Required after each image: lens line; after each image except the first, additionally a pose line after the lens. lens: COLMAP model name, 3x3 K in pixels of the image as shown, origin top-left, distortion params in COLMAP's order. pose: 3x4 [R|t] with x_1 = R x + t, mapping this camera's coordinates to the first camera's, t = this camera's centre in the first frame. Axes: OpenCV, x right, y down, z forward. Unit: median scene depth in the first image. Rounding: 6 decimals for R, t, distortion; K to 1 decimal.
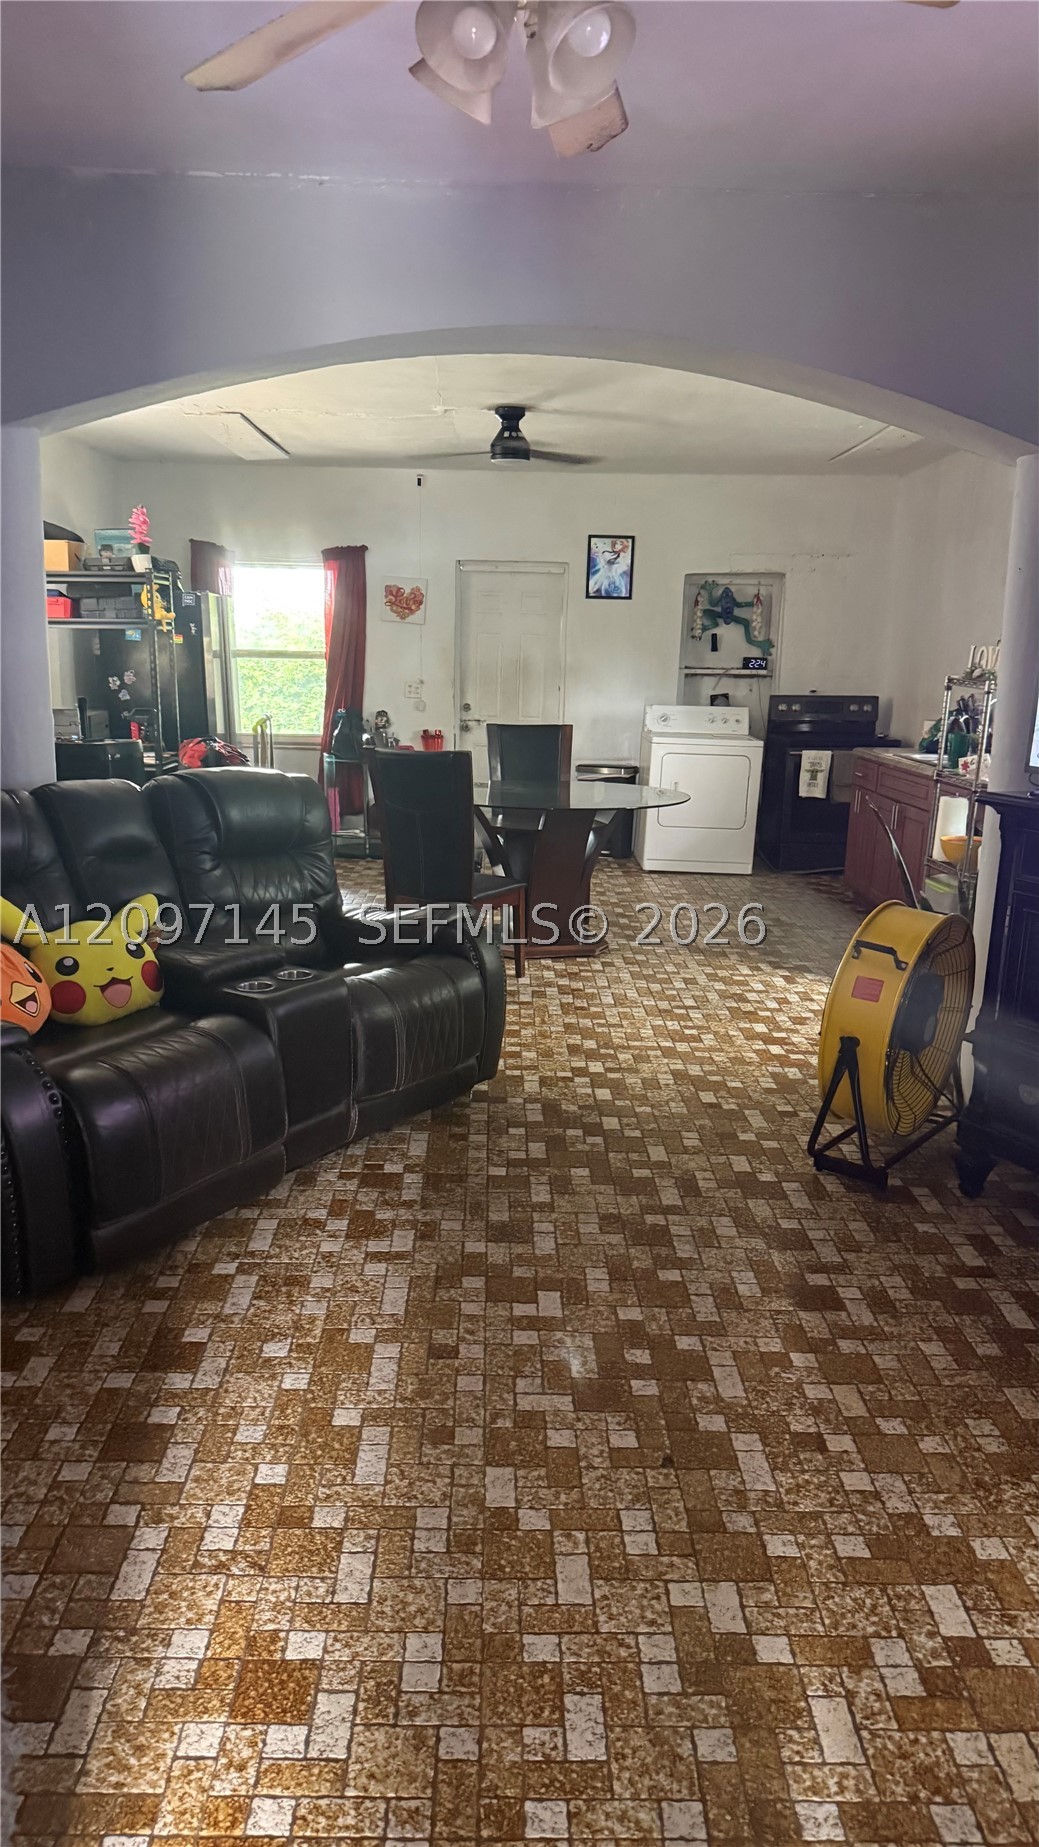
lens RADIAL K [[1283.5, 0, 517.3], [0, 1283.5, 891.0], [0, 0, 1]] dist [0.025795, -0.041754]
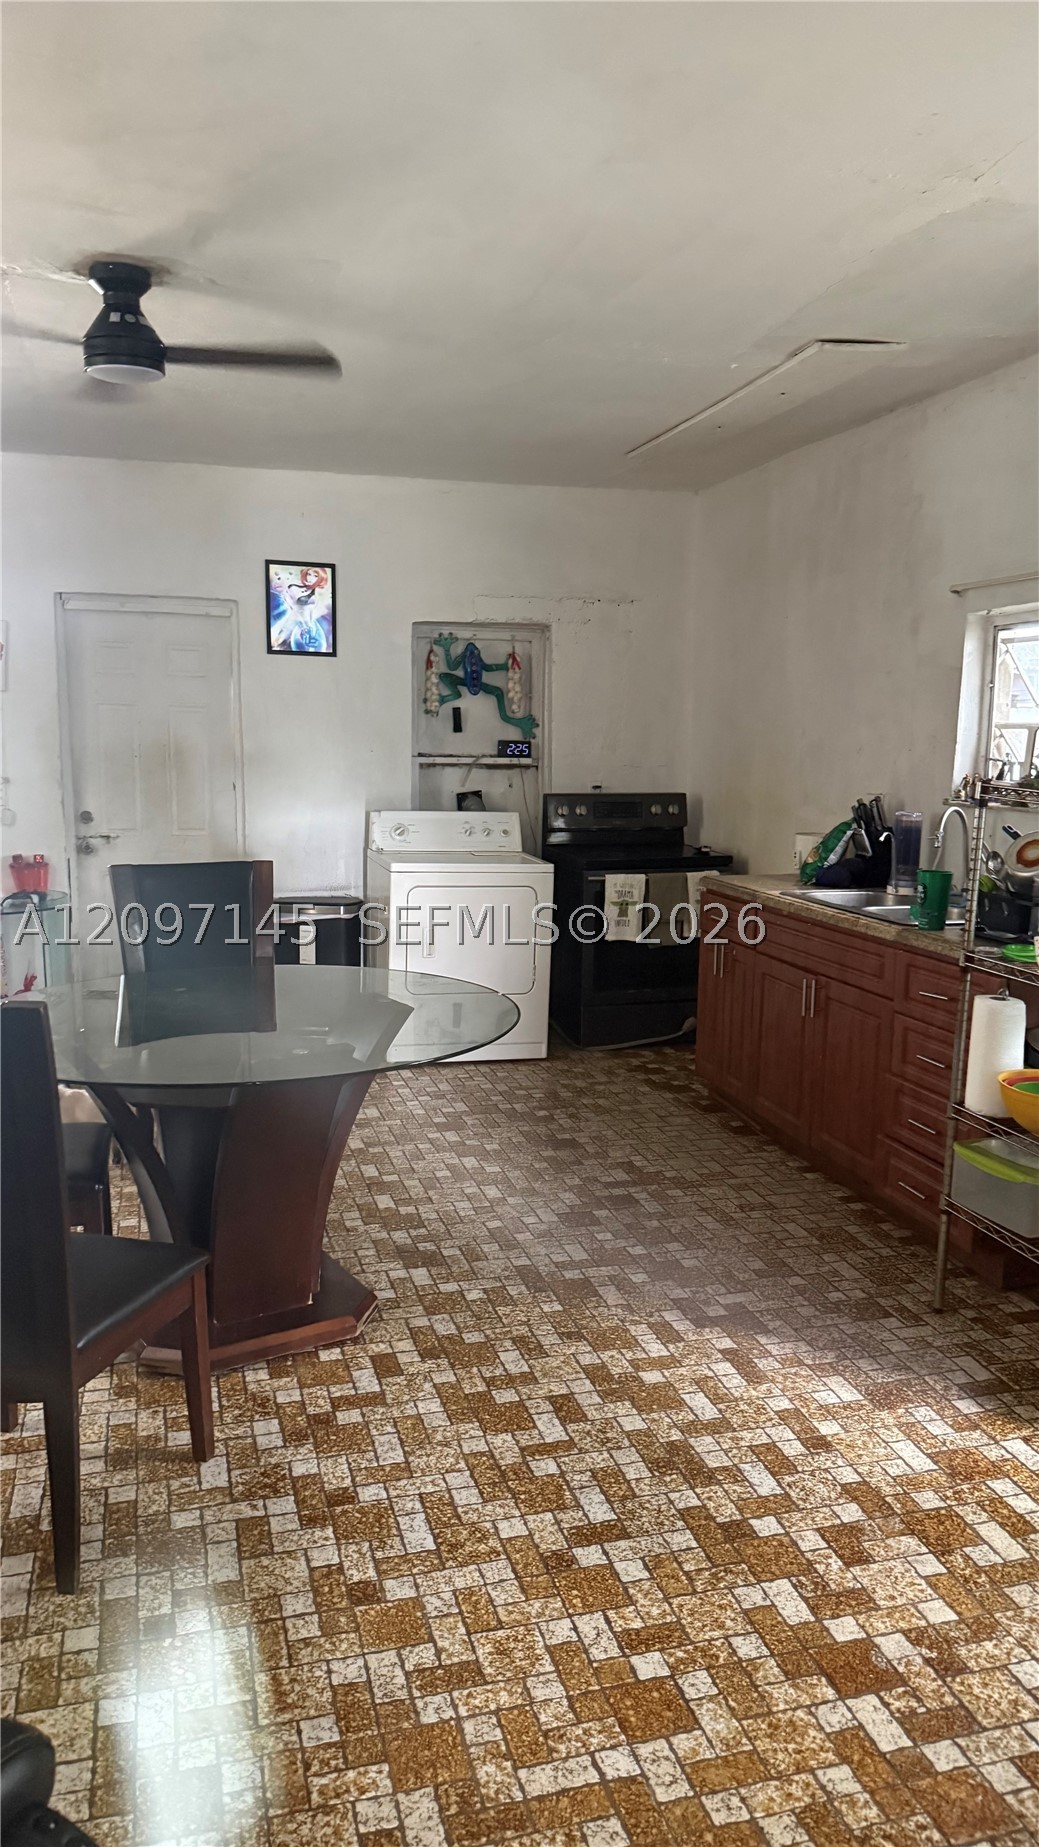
lens RADIAL K [[1348.3, 0, 618.5], [0, 1348.3, 937.4], [0, 0, 1]] dist [0.046593, -0.040047]
pose [[0.949502, -0.049896, 0.309769, 0.001047], [0.058926, 0.998065, -0.019857, -0.061343], [-0.308179, 0.037108, 0.950604, 0.308377]]
